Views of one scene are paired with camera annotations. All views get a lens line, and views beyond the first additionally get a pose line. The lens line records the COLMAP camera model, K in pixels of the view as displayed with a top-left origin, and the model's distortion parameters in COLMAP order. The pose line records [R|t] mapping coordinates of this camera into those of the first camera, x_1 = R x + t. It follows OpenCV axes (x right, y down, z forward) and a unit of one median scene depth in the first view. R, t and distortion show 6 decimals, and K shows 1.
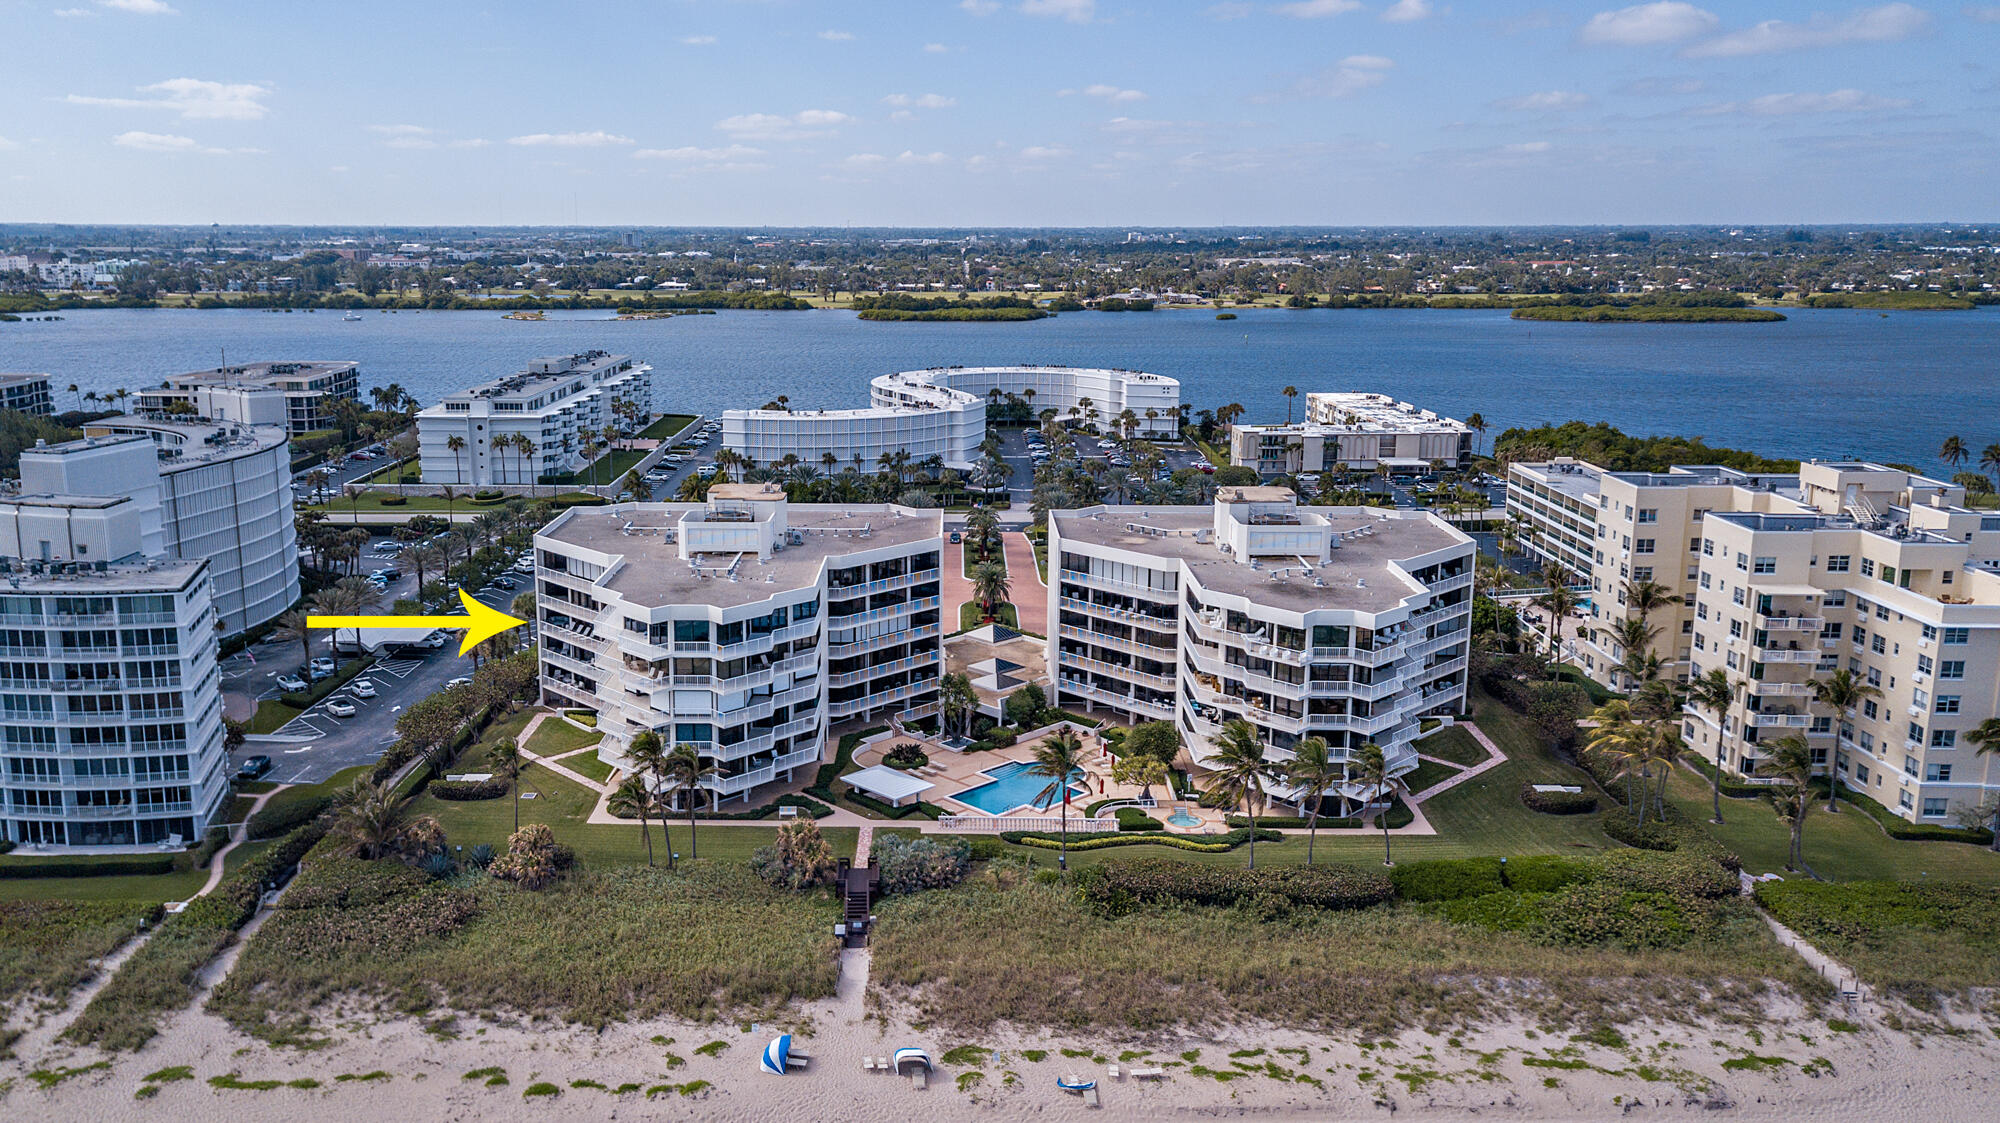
lens RADIAL K [[1554.1, 0, 930.6], [0, 1554.1, 580.8], [0, 0, 1]] dist [0.032764, 0.014103]
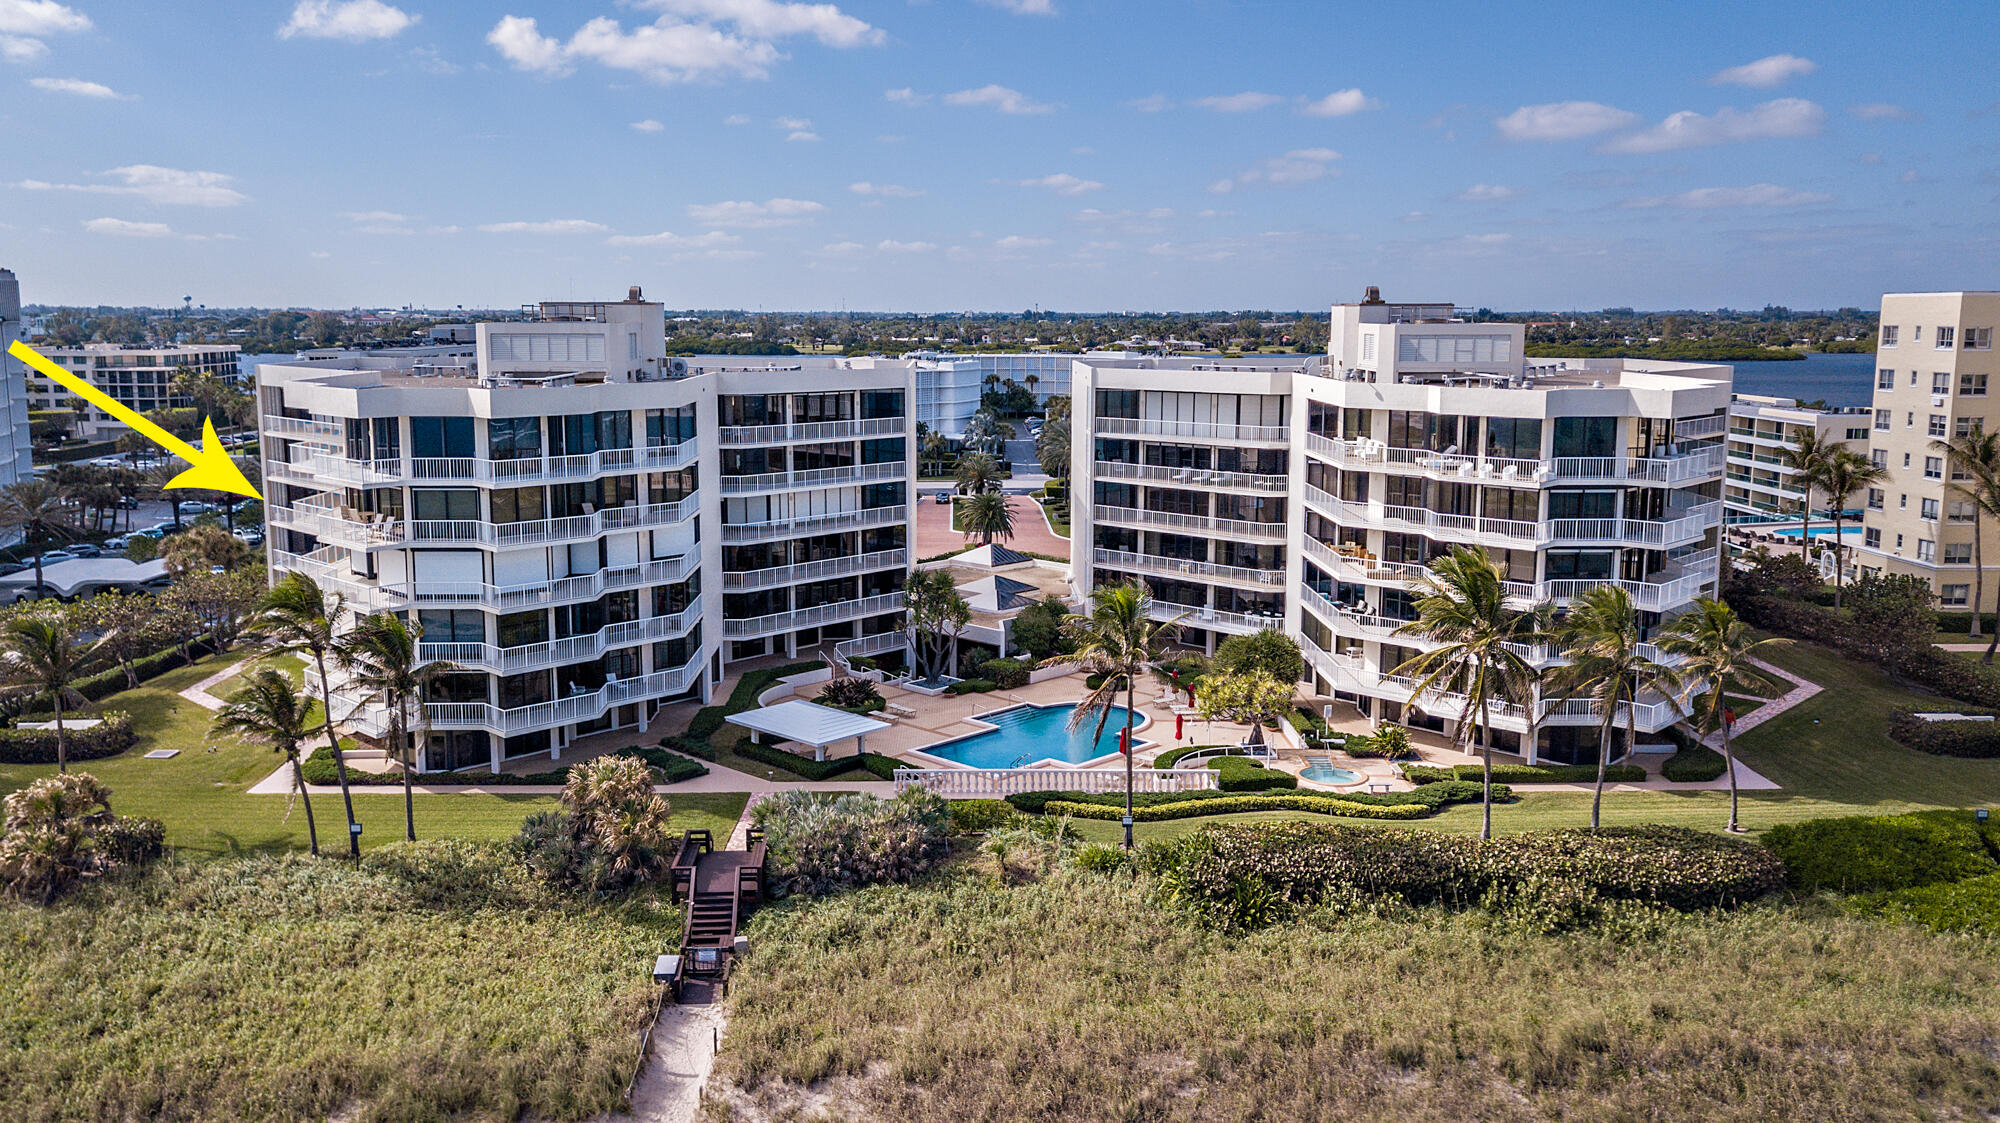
lens RADIAL K [[1554.1, 0, 1002.0], [0, 1554.1, 559.3], [0, 0, 1]] dist [0.032764, 0.014103]
pose [[0.998887, -0.005971, 0.046790, 0.017955], [0.009155, 0.997634, -0.068144, 0.114425], [-0.046272, 0.068496, 0.996578, 0.440085]]
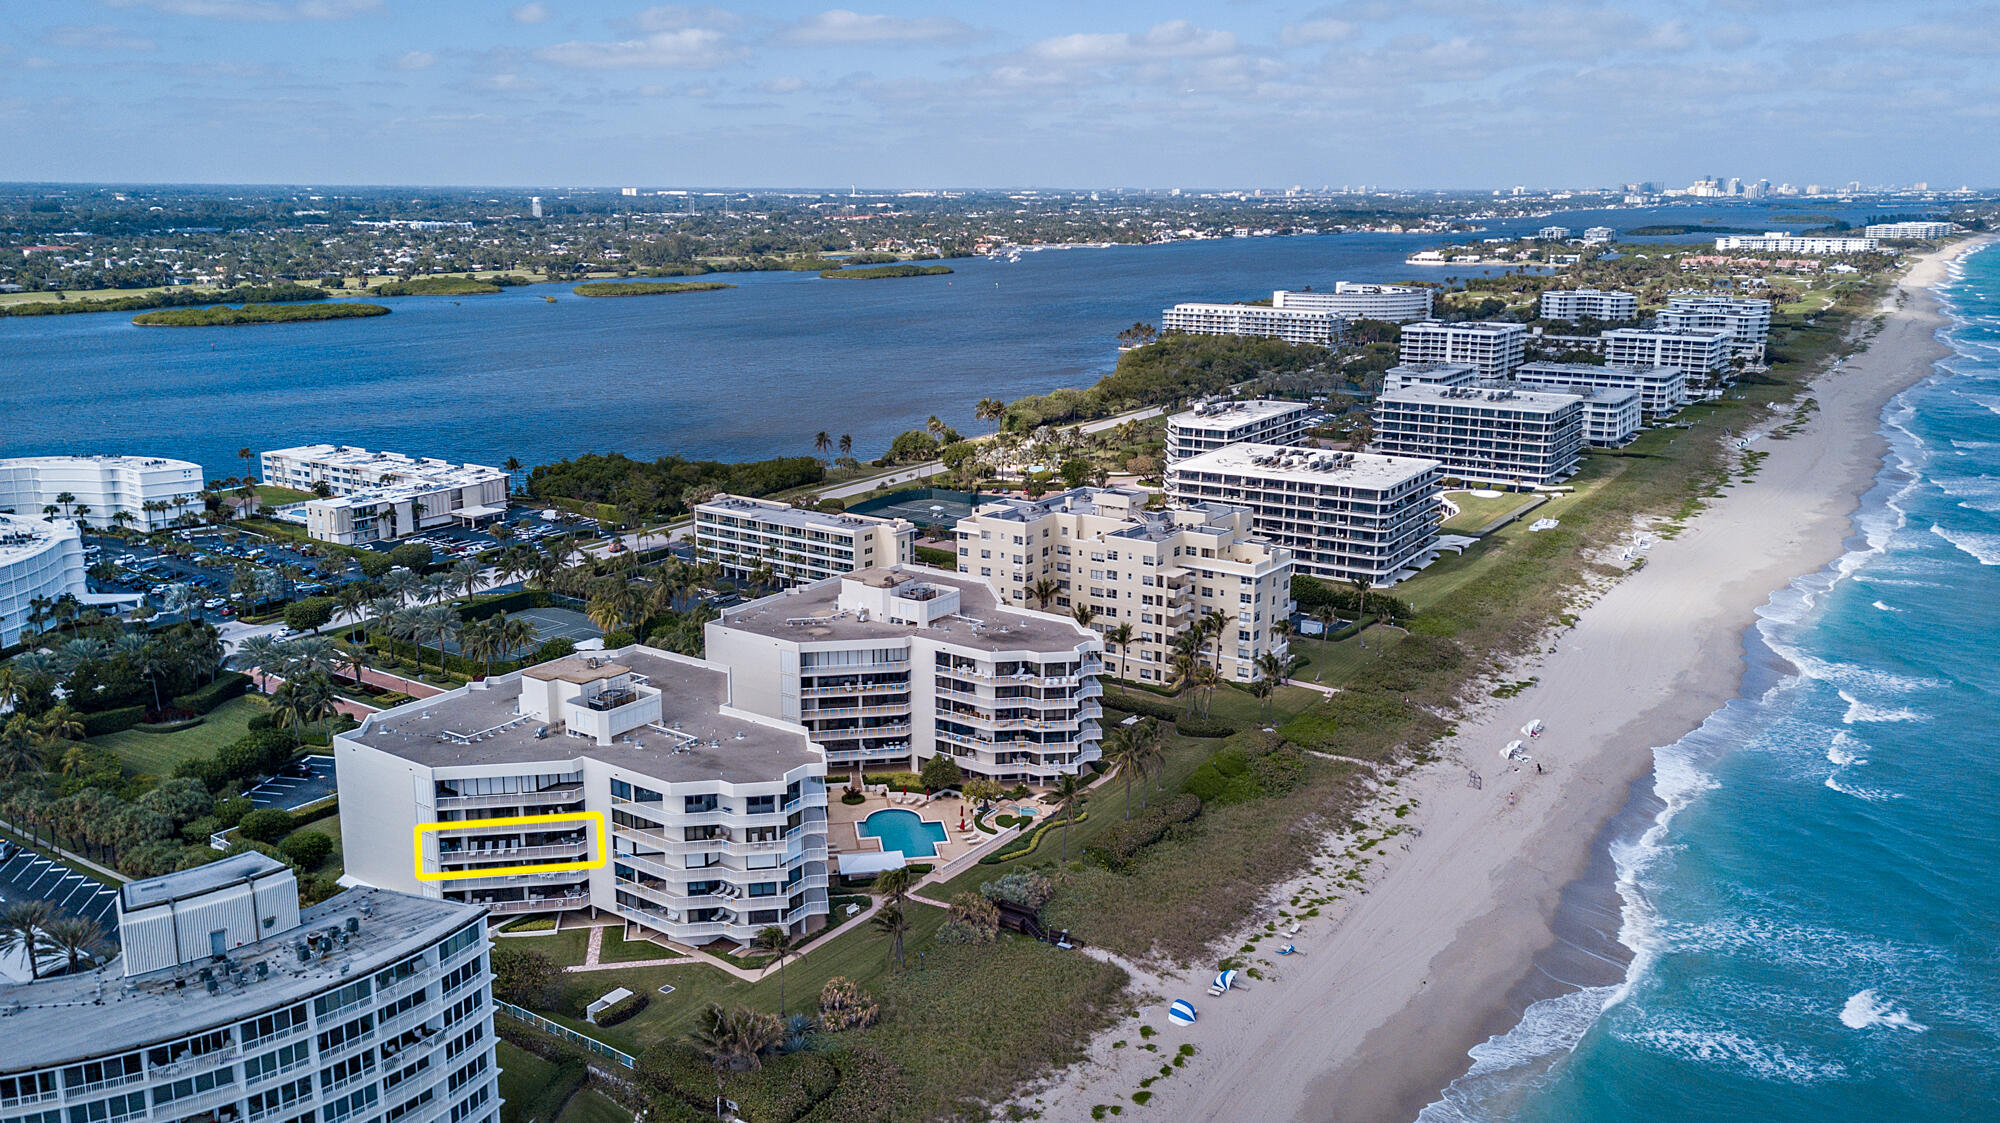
lens RADIAL K [[1554.1, 0, 1000.8], [0, 1554.1, 566.5], [0, 0, 1]] dist [0.032764, 0.014103]
pose [[0.561548, -0.195159, 0.804100, -0.963490], [0.182730, 0.977044, 0.109522, -0.229624], [-0.807015, 0.085431, 0.584319, 0.162697]]
